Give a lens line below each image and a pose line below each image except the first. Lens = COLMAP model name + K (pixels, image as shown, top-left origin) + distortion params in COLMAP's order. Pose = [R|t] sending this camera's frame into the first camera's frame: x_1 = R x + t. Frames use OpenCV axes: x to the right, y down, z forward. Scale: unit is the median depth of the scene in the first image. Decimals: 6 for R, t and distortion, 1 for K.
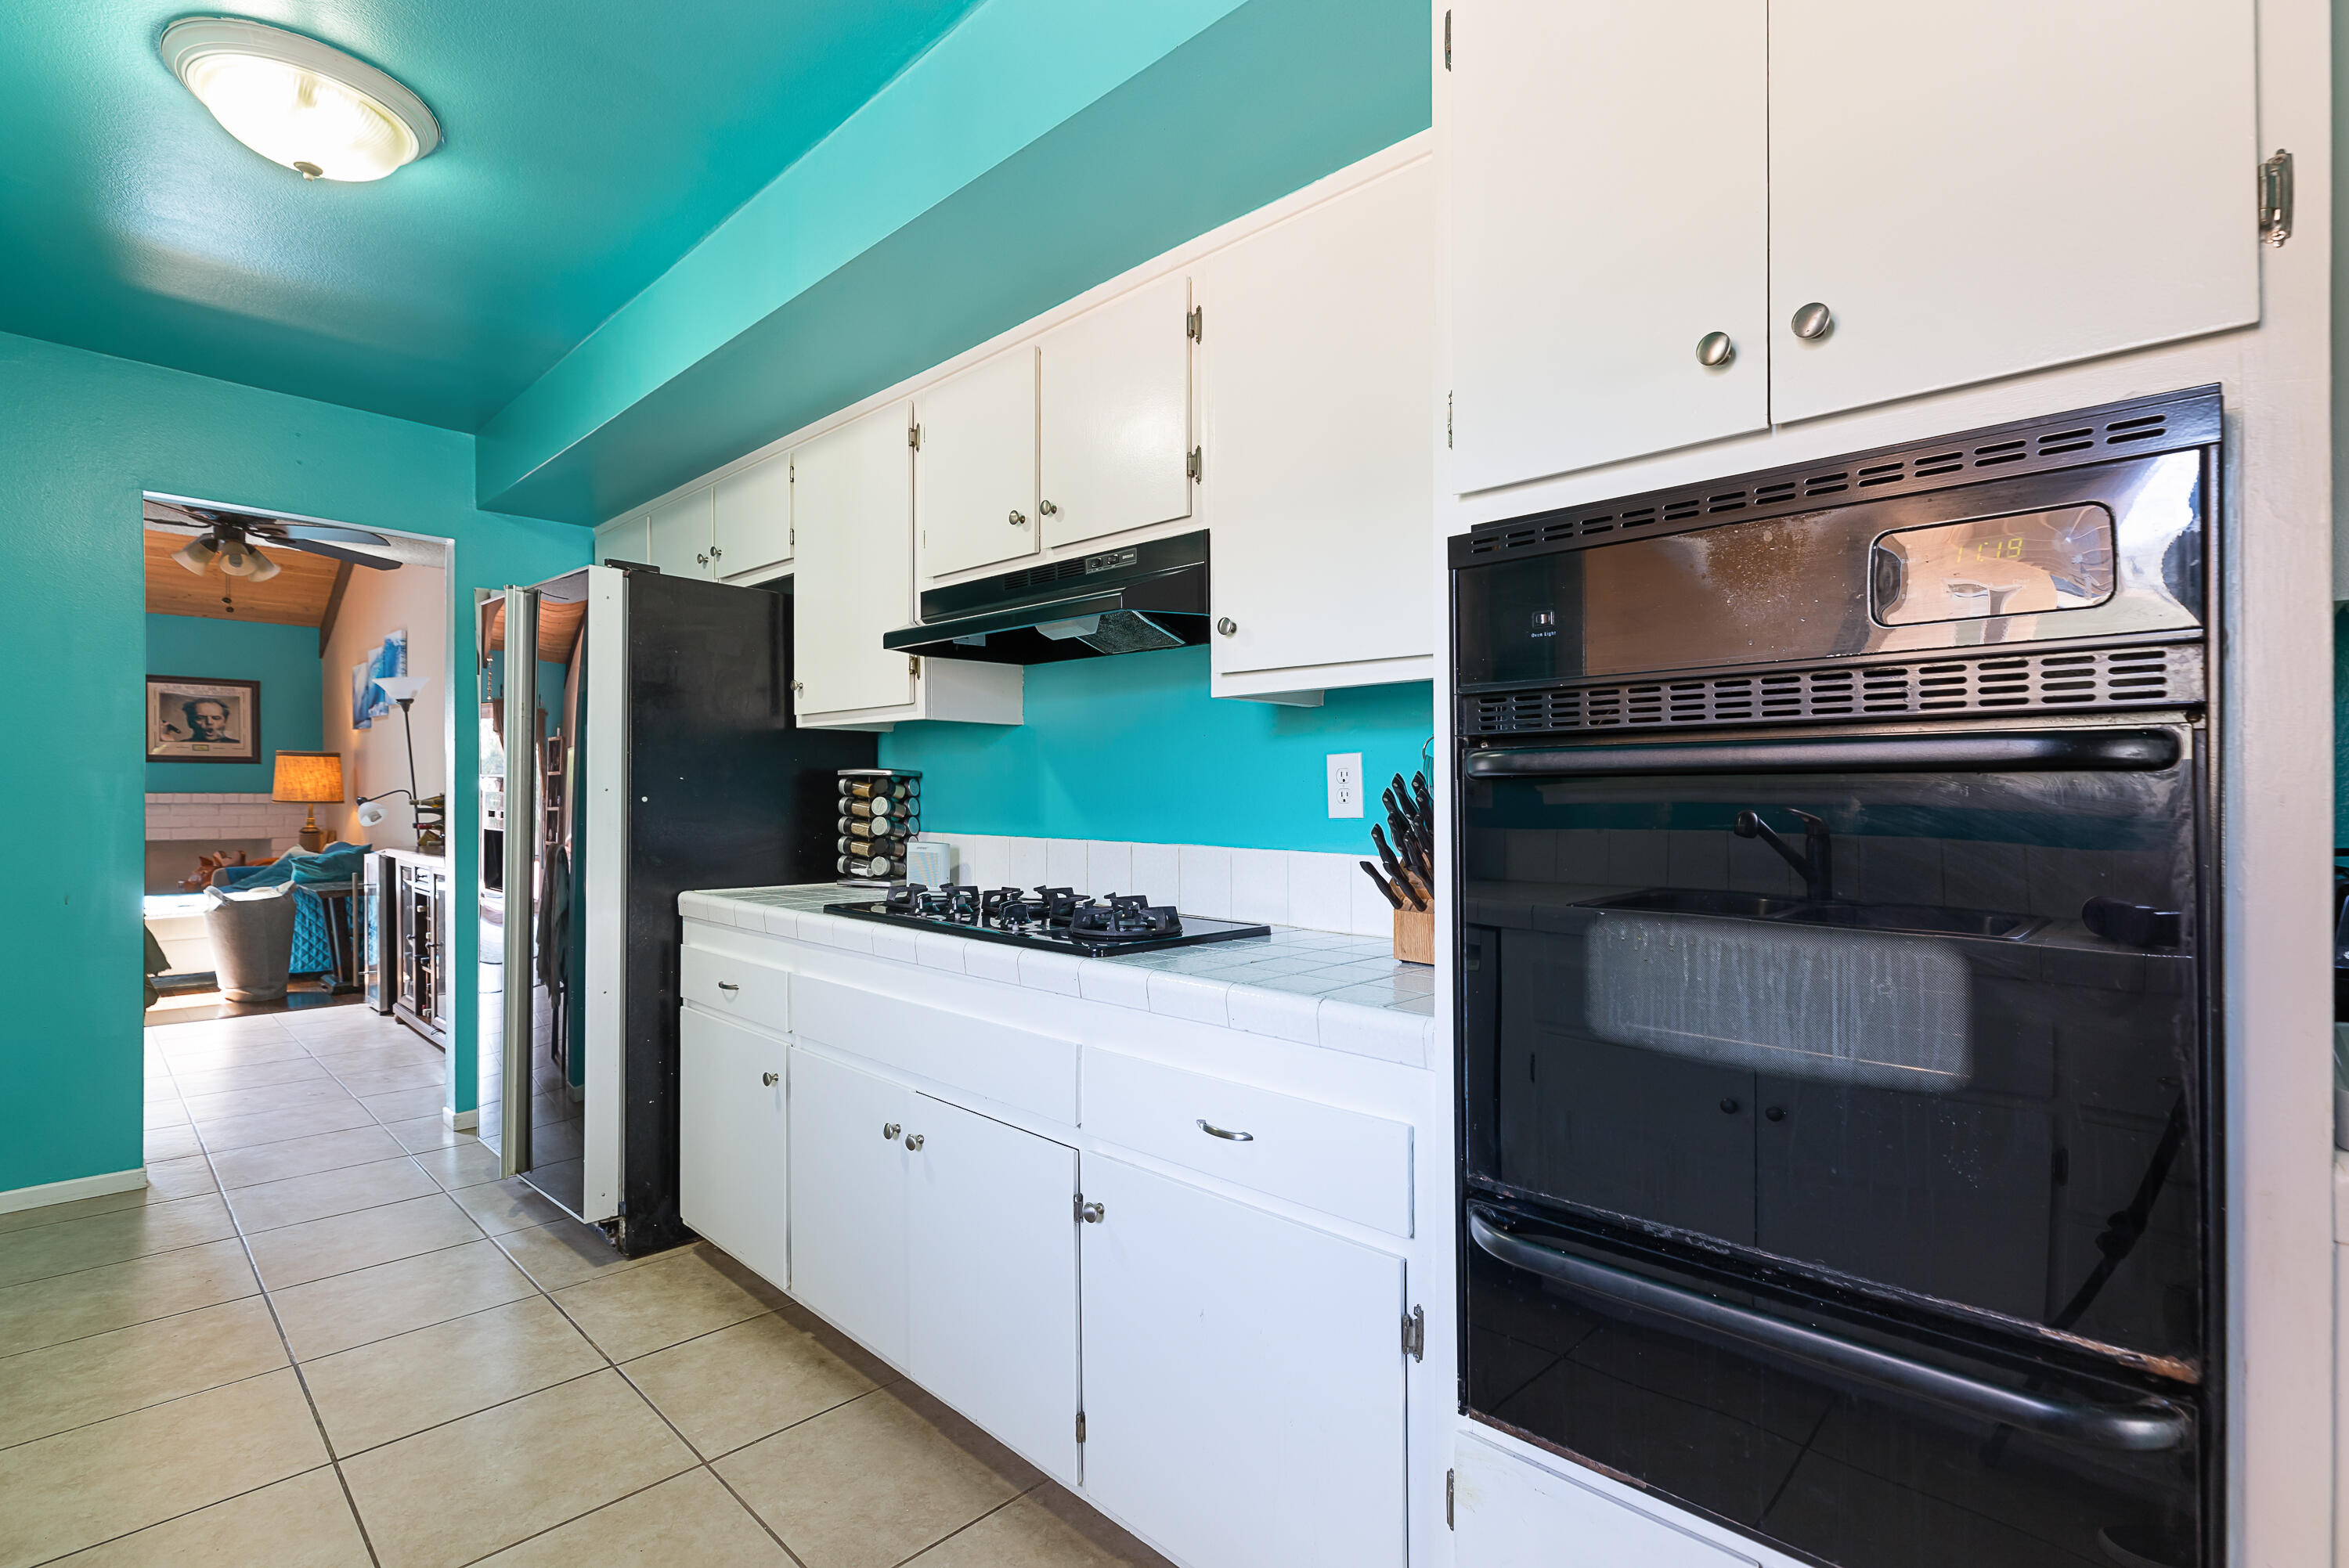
lens RADIAL K [[1086.4, 0, 1168.0], [0, 1086.4, 797.3], [0, 0, 1]] dist [0.003673, 0.000009]
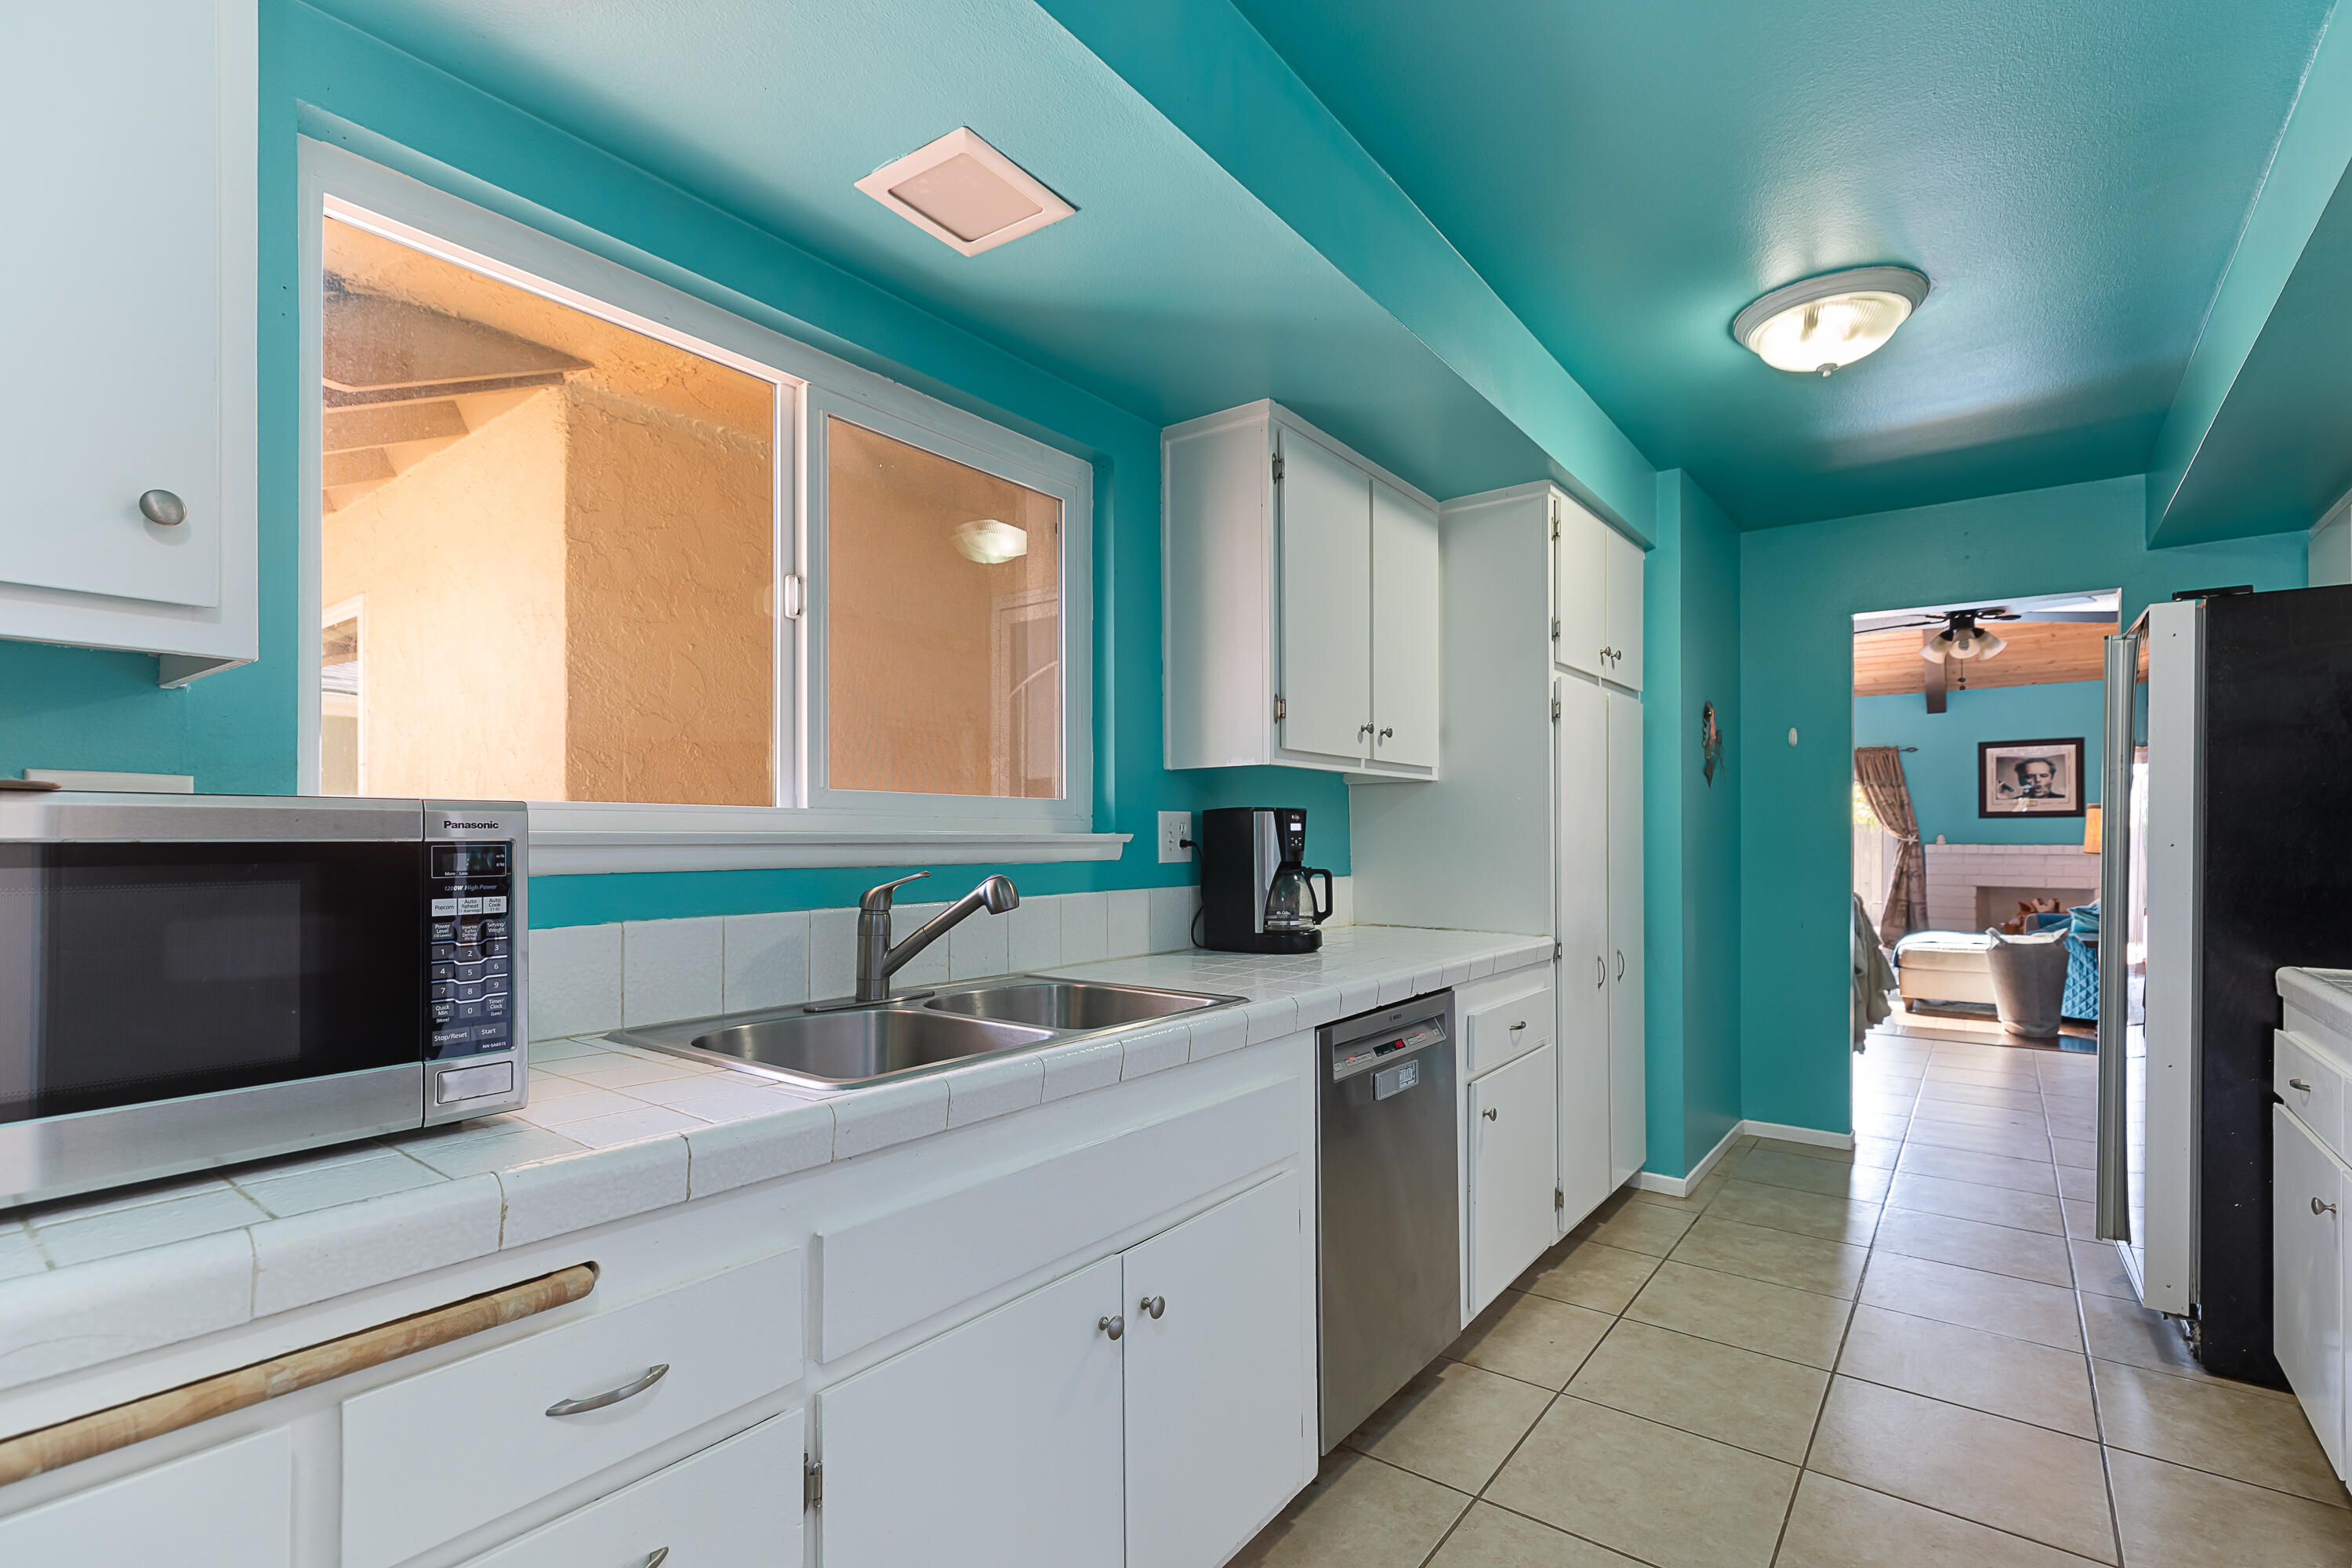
lens RADIAL K [[1087.9, 0, 1185.9], [0, 1087.9, 847.9], [0, 0, 1]] dist [0.003673, 0.000009]
pose [[0.123869, 0.003814, -0.992291, 0.136757], [-0.003400, 0.999988, 0.003419, -0.002359], [0.992293, 0.002951, 0.123881, 0.028778]]
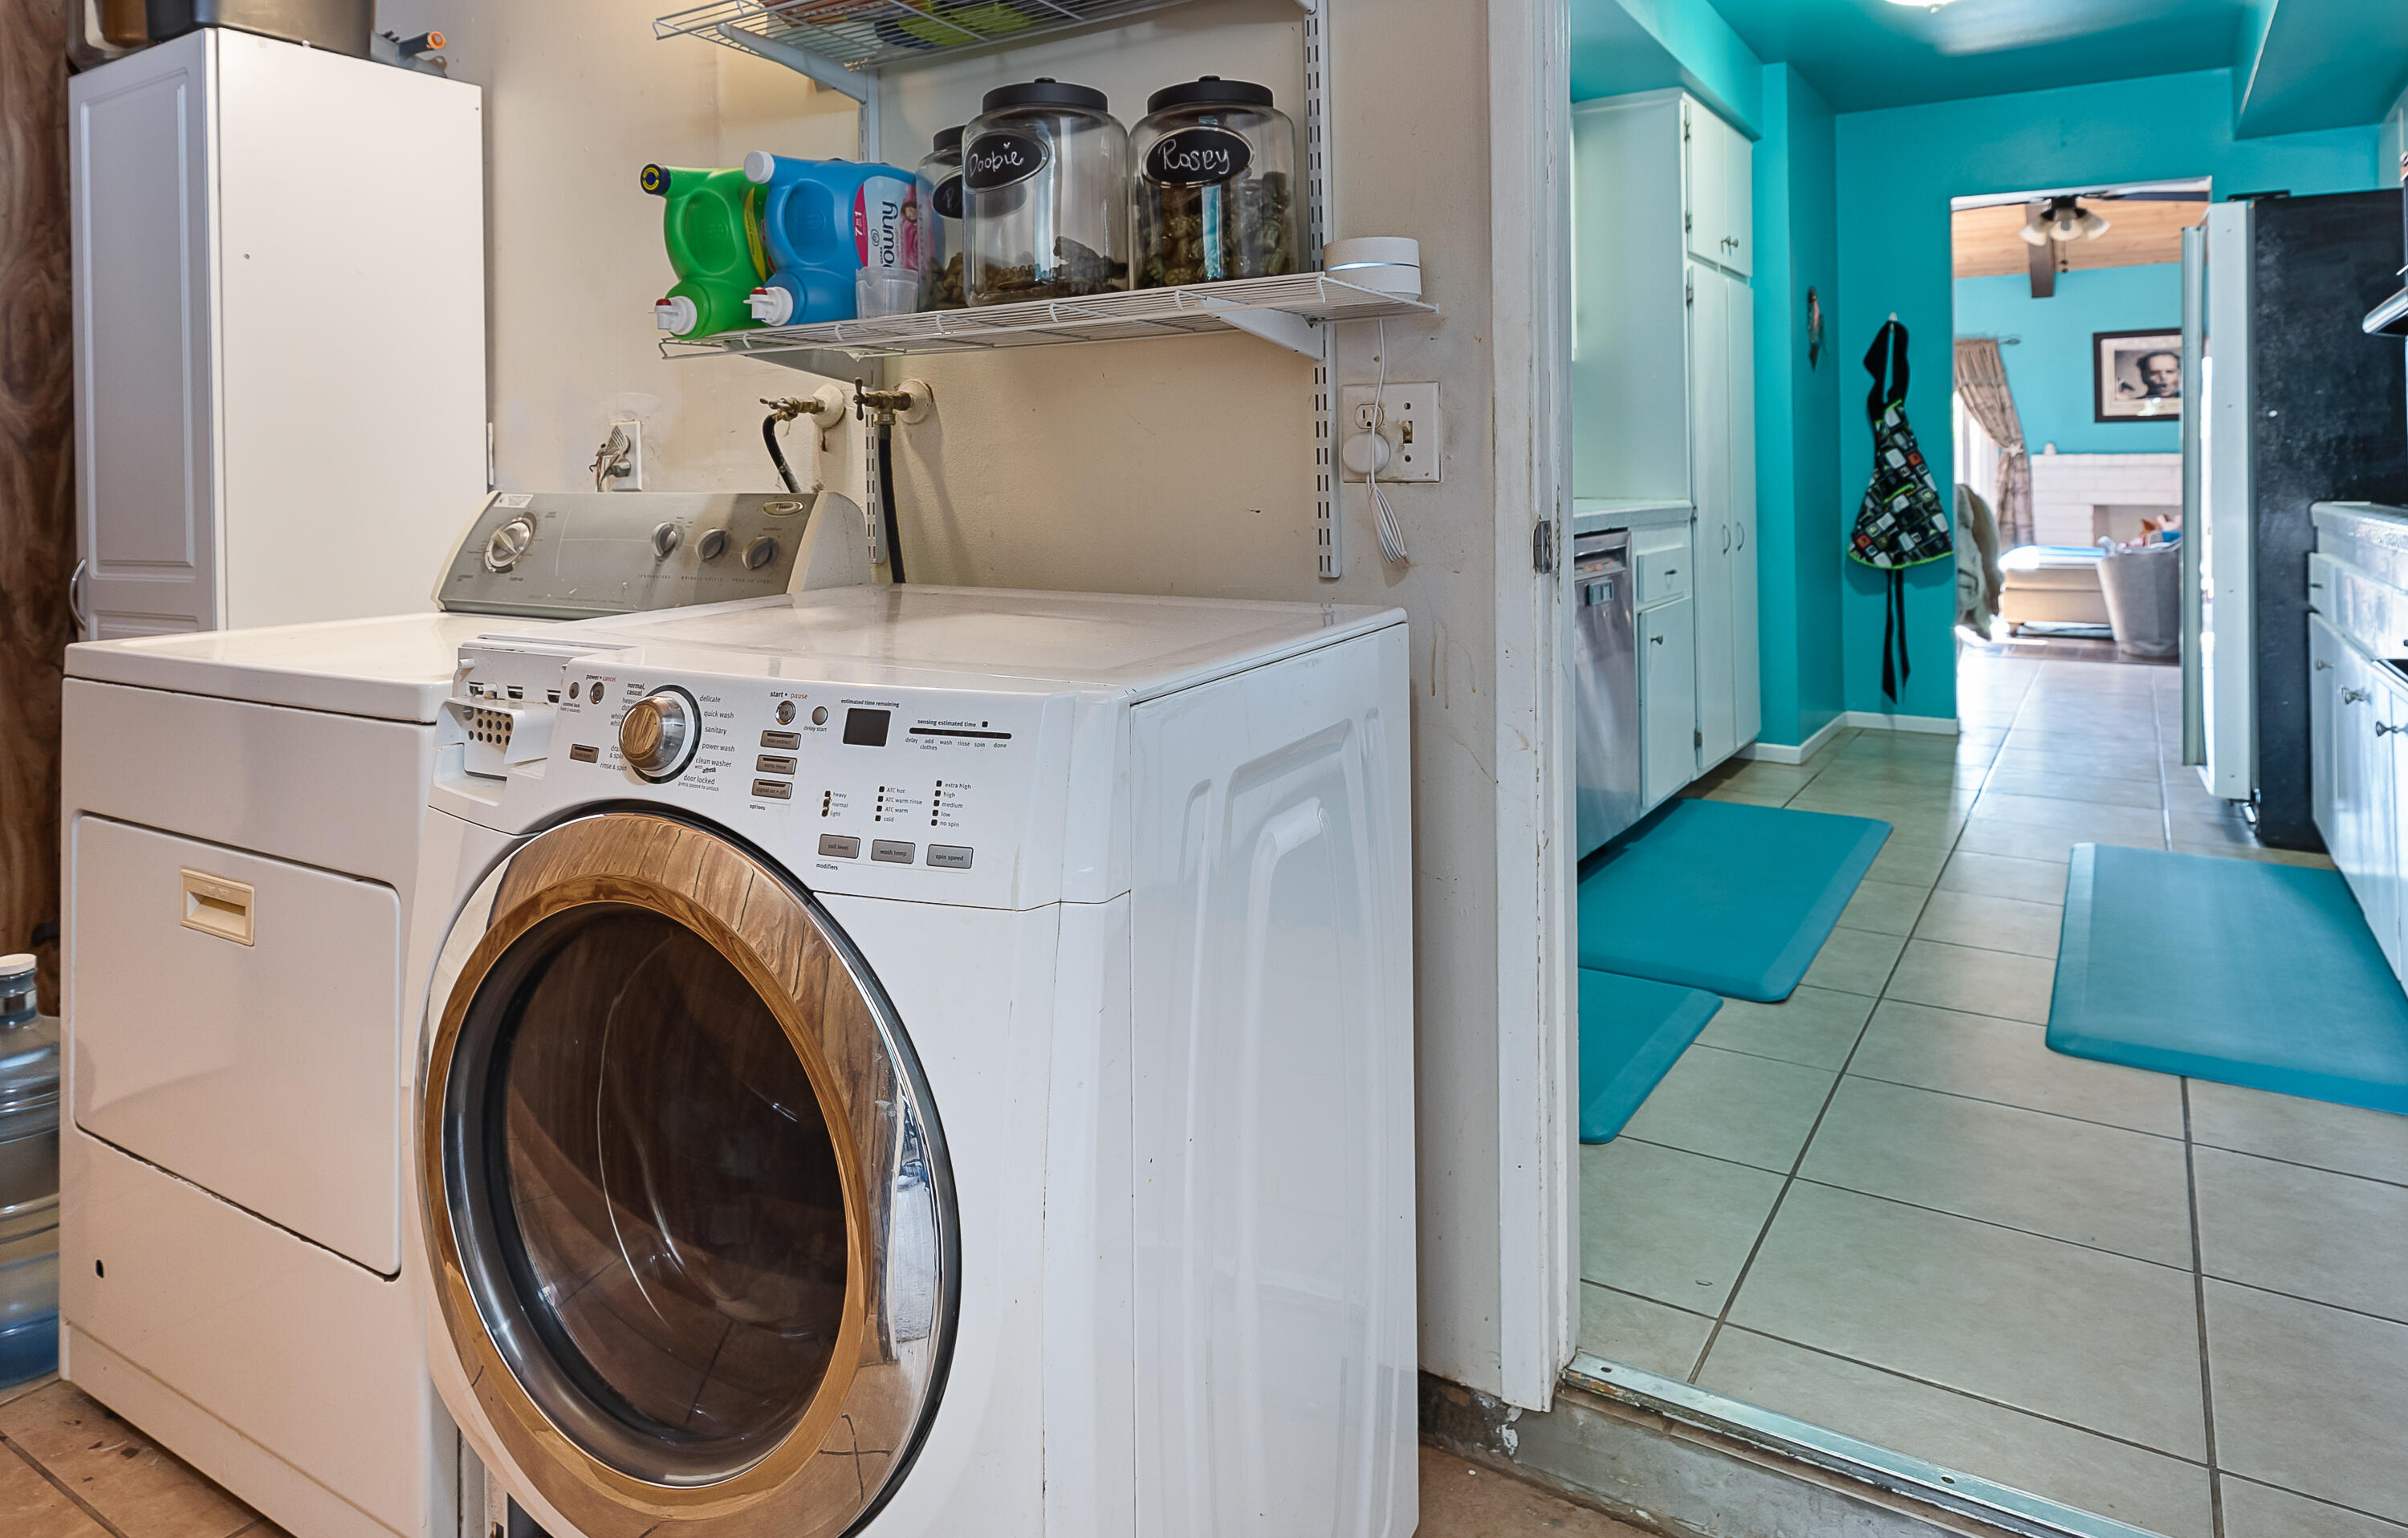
lens RADIAL K [[1544.0, 0, 998.5], [0, 1544.0, 477.4], [0, 0, 1]] dist [0.003254, 0.001329]
pose [[0.129185, -0.008241, -0.991586, 0.405106], [0.001586, 0.999966, -0.008104, 0.035339], [0.991619, -0.000526, 0.129194, -0.200802]]
